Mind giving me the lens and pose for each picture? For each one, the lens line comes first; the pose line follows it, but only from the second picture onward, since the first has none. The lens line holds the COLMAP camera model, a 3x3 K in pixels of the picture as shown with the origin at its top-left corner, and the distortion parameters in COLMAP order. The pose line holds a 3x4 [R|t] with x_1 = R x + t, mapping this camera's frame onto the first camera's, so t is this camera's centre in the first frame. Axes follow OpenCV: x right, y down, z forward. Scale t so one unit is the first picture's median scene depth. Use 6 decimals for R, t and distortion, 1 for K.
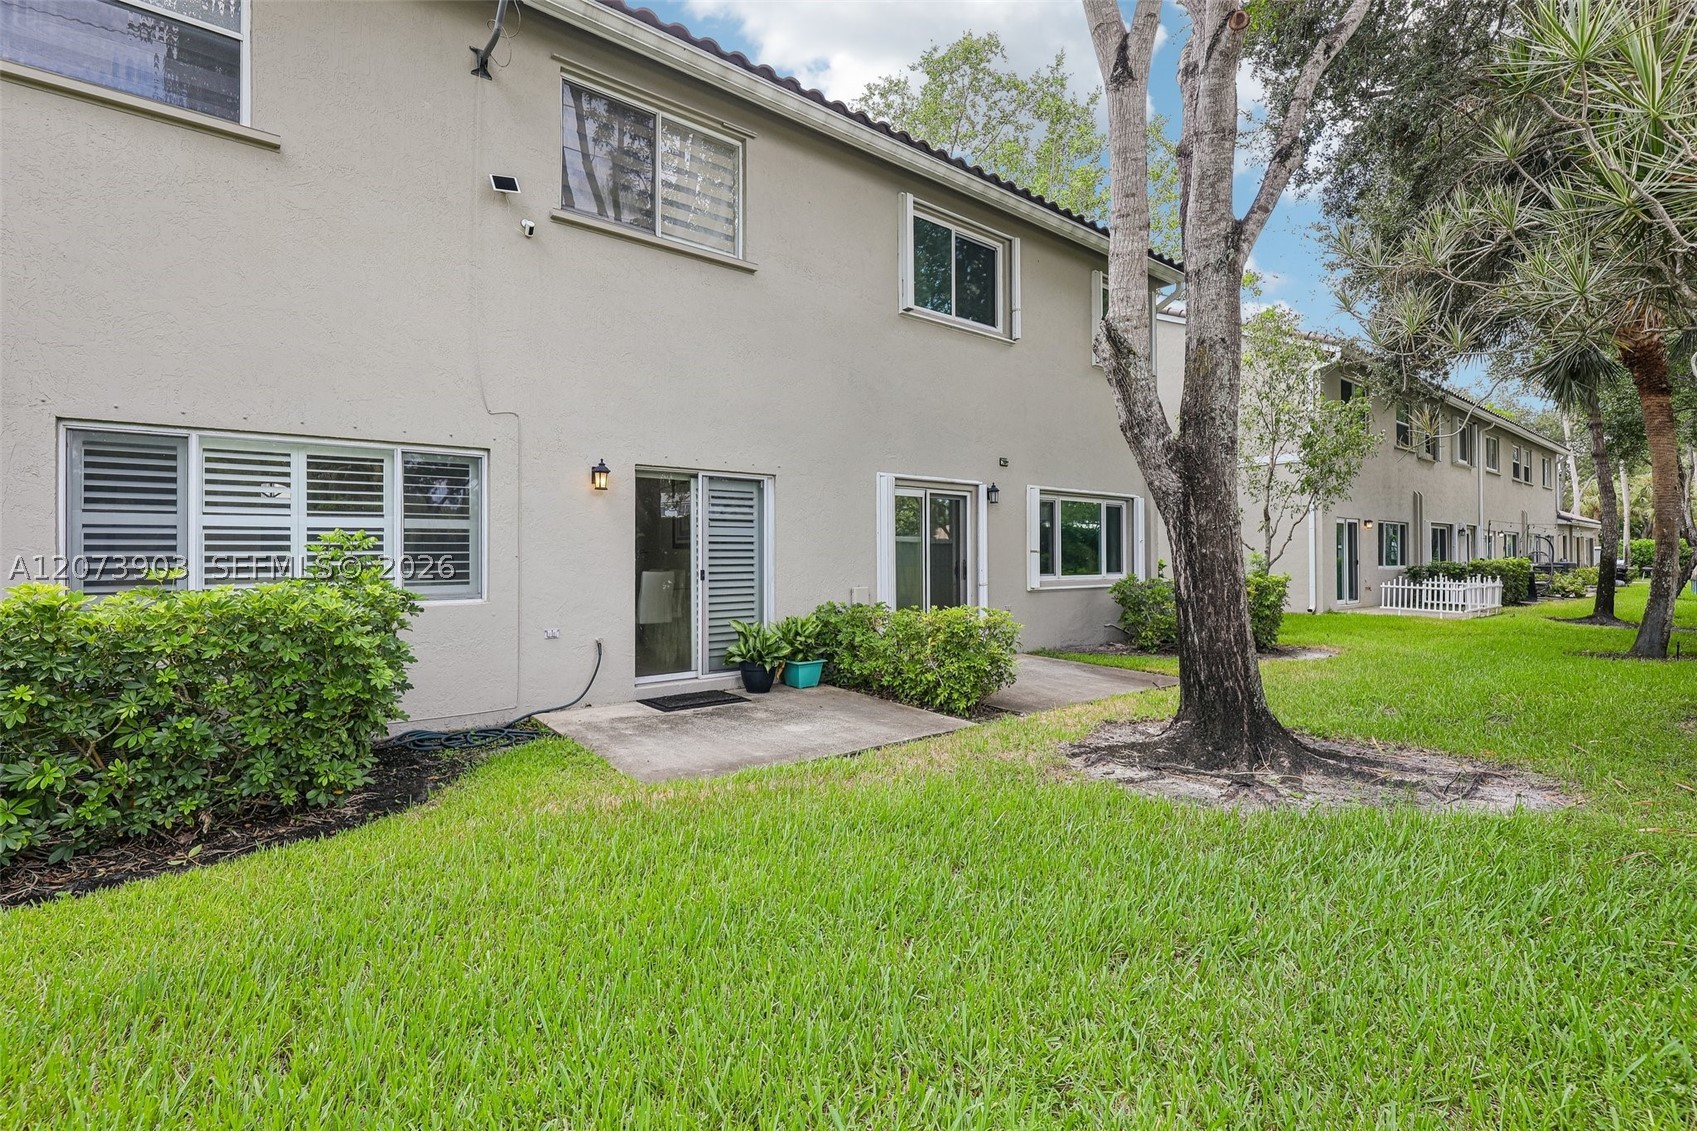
lens RADIAL K [[778.6, 0, 820.6], [0, 778.6, 554.8], [0, 0, 1]] dist [-0.005707, 0.000376]
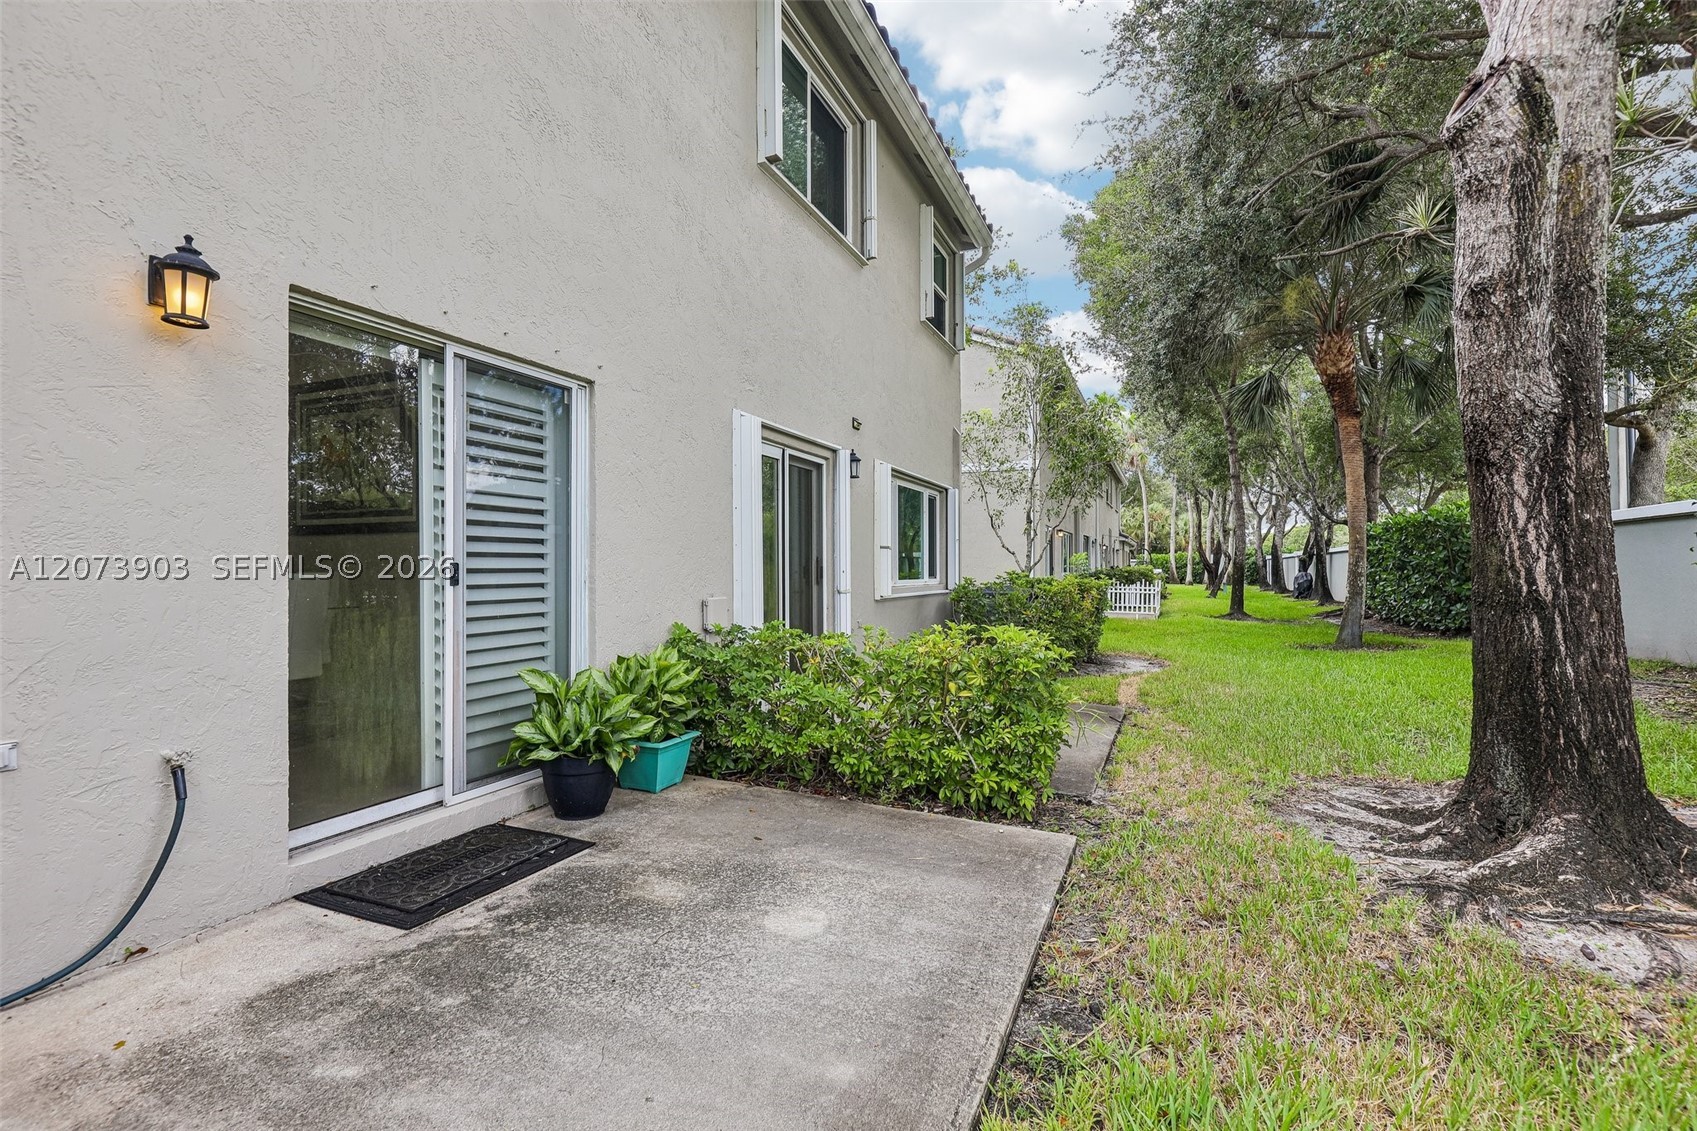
lens RADIAL K [[778.6, 0, 849.1], [0, 778.6, 570.3], [0, 0, 1]] dist [-0.005707, 0.000376]
pose [[0.870902, 0.000043, 0.491457, -0.177848], [-0.001738, 0.999994, 0.002991, 0.022547], [-0.491454, -0.003459, 0.870897, 0.506041]]
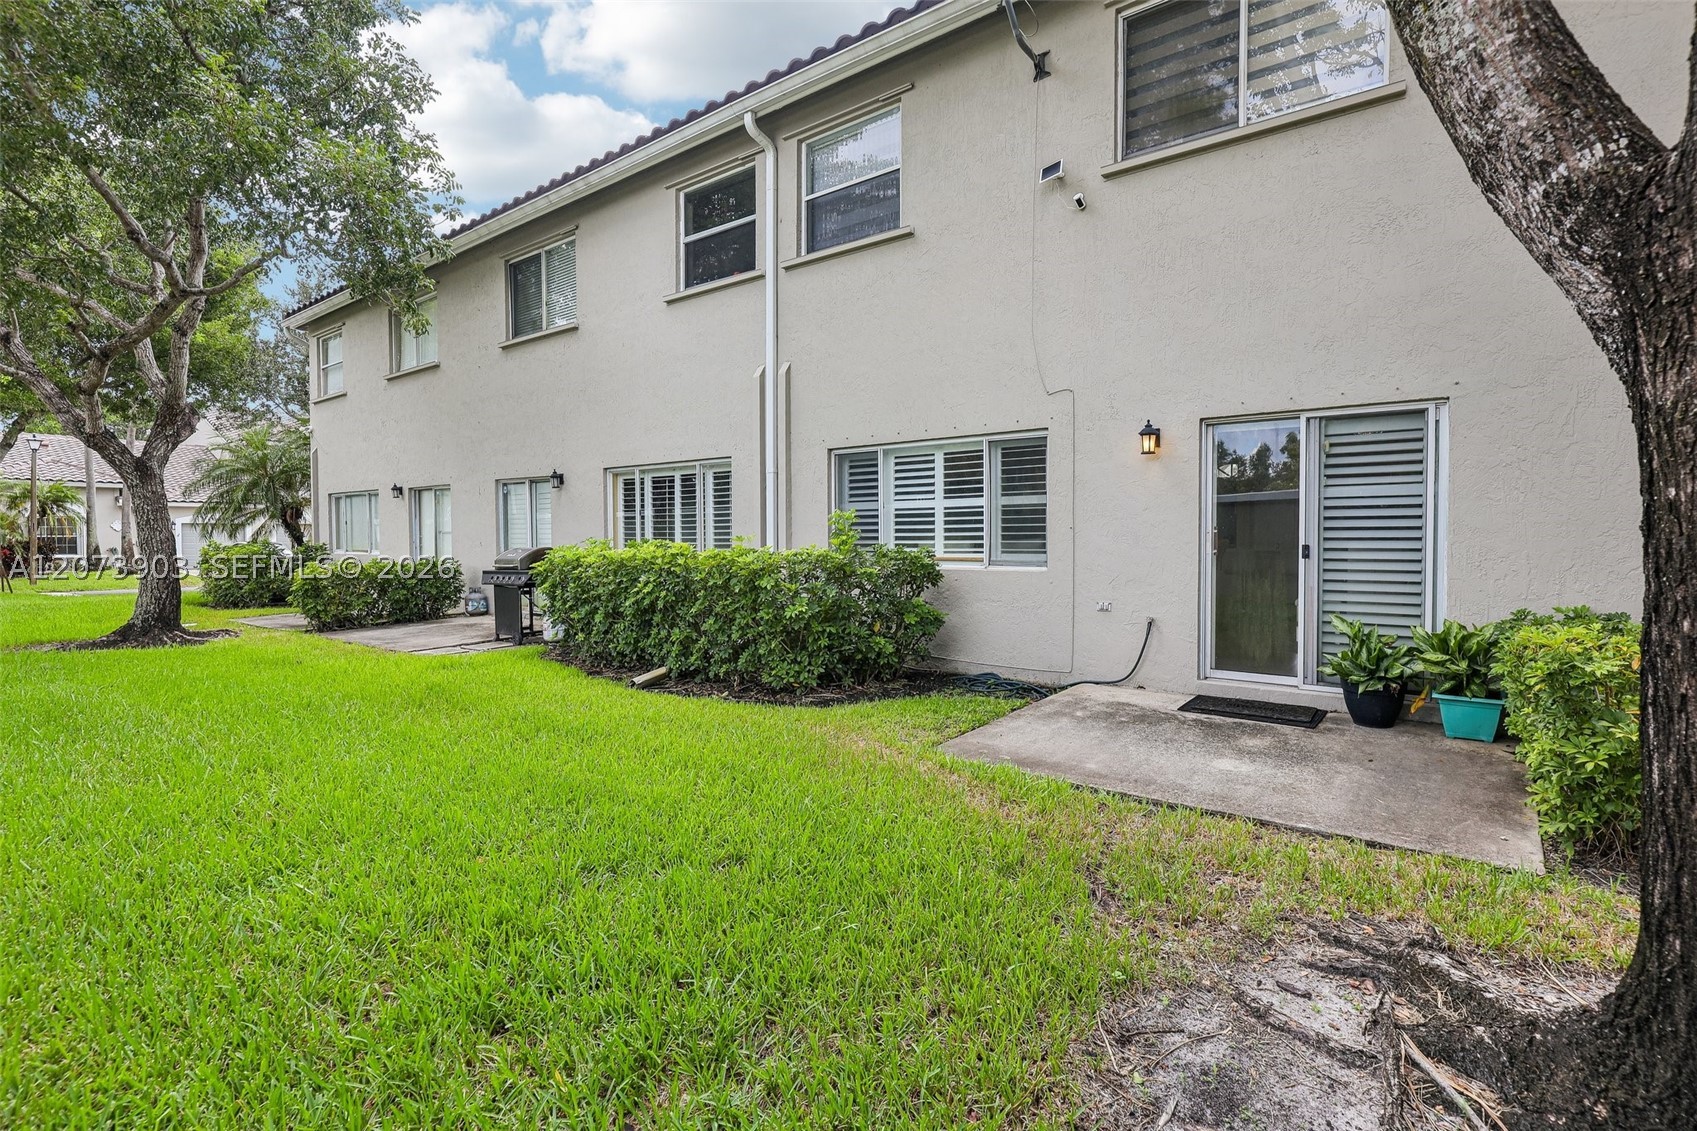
lens RADIAL K [[778.6, 0, 843.3], [0, 778.6, 556.7], [0, 0, 1]] dist [-0.005707, 0.000376]
pose [[0.247745, 0.035214, -0.968185, 0.472290], [0.013130, 0.999125, 0.039699, -0.004627], [0.968736, -0.022548, 0.247066, 0.391644]]
